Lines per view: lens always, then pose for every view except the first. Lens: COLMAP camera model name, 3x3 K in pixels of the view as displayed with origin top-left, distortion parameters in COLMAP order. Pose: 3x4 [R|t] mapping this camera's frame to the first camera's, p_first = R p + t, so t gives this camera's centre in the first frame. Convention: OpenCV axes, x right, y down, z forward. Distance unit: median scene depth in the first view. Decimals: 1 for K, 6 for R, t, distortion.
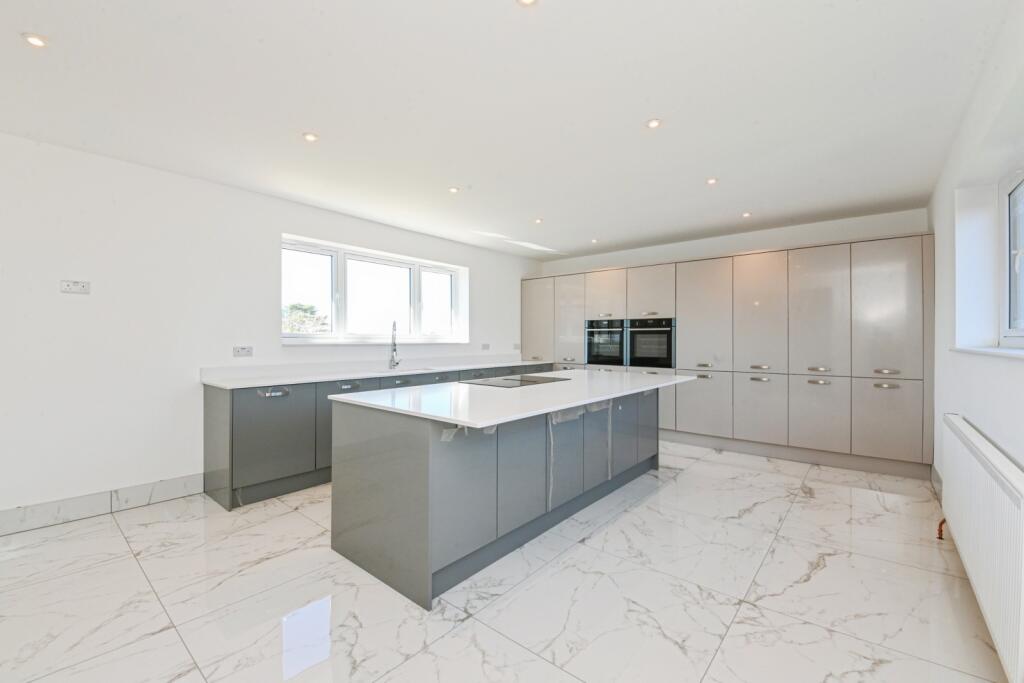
lens RADIAL K [[428.7, 0, 509.3], [0, 428.7, 337.8], [0, 0, 1]] dist [0.001479, 0.000029]
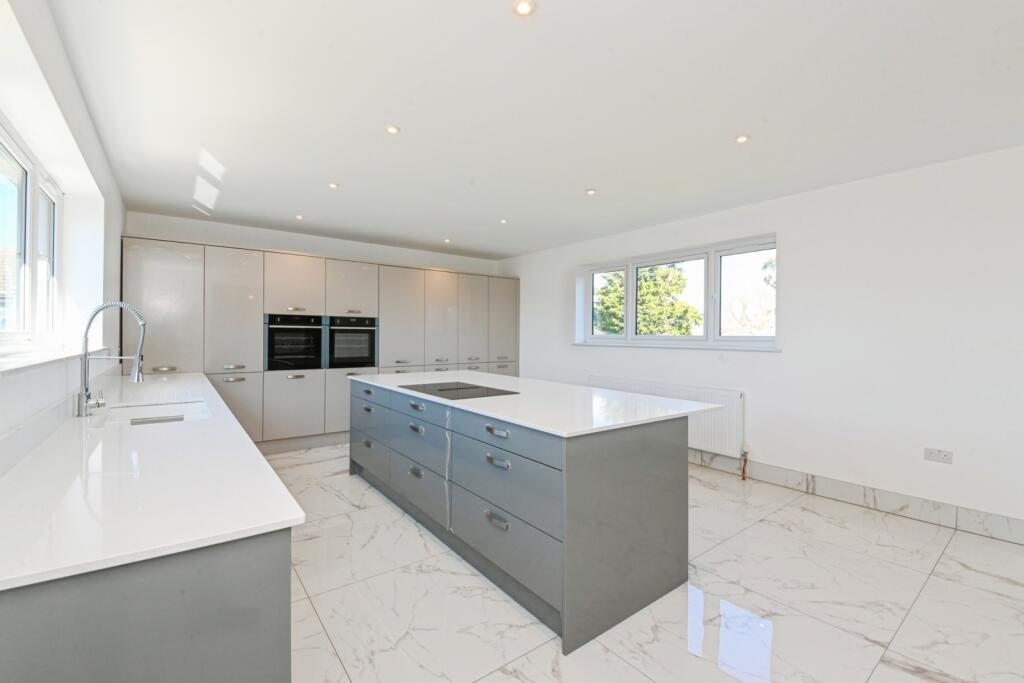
lens RADIAL K [[430.8, 0, 510.0], [0, 430.8, 339.1], [0, 0, 1]] dist [0.000704, 0.000020]
pose [[0.195602, -0.003457, 0.980677, -0.543449], [-0.002603, 0.999988, 0.004044, 0.000187], [-0.980680, -0.003344, 0.195590, 0.468787]]
